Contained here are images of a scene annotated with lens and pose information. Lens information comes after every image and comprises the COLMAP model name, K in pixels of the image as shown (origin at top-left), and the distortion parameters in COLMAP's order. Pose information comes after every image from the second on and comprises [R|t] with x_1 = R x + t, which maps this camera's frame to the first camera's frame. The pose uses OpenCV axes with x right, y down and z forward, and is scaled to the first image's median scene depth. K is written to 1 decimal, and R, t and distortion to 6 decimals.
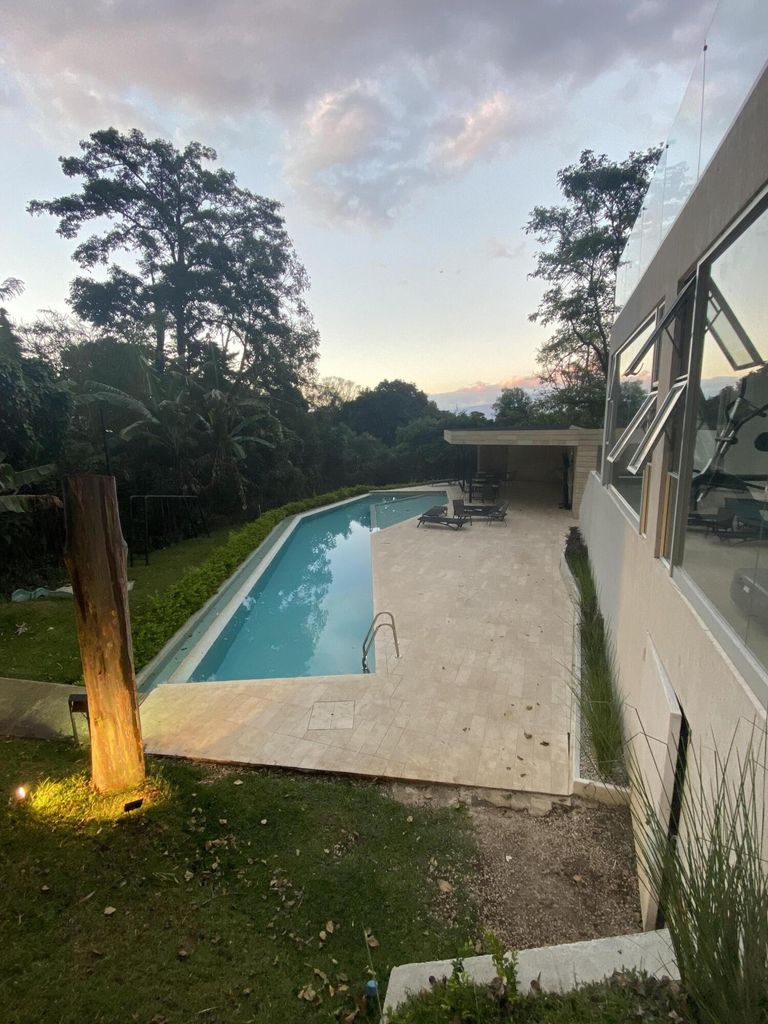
lens RADIAL K [[446.1, 0, 386.9], [0, 446.1, 514.9], [0, 0, 1]] dist [-0.000305, -0.000215]
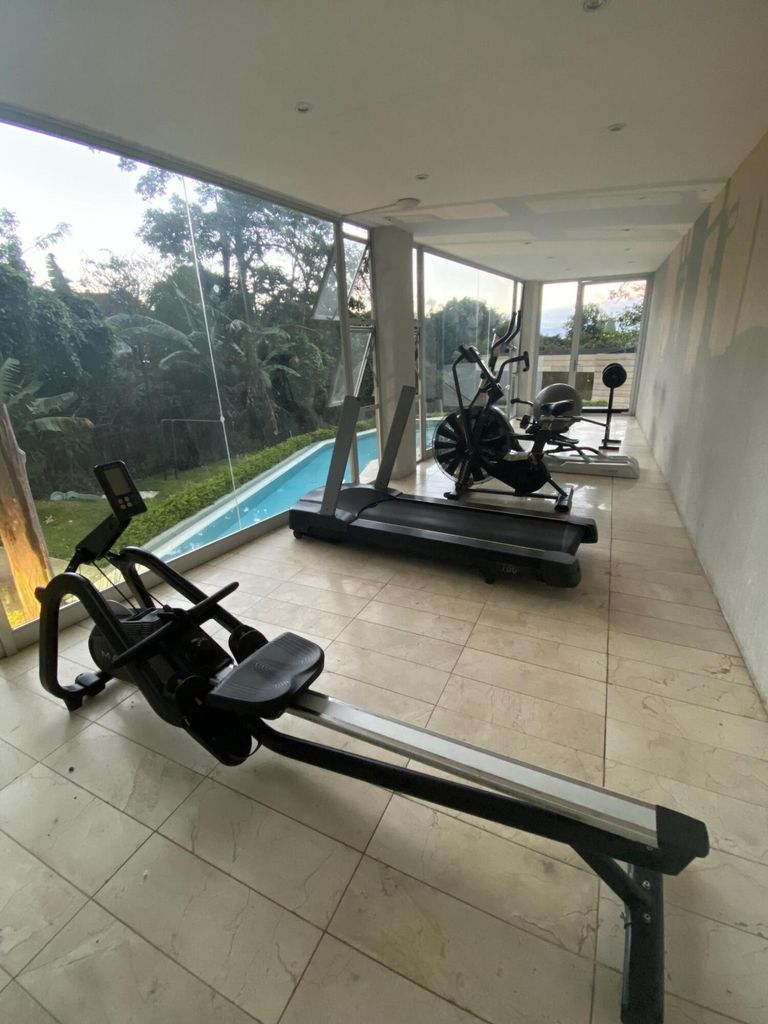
lens RADIAL K [[446.1, 0, 380.5], [0, 446.1, 512.5], [0, 0, 1]] dist [-0.000305, -0.000215]
pose [[0.978658, 0.056482, -0.197580, 0.191041], [-0.025609, 0.987511, 0.155452, 0.001051], [0.203893, -0.147075, 0.967883, -0.037217]]
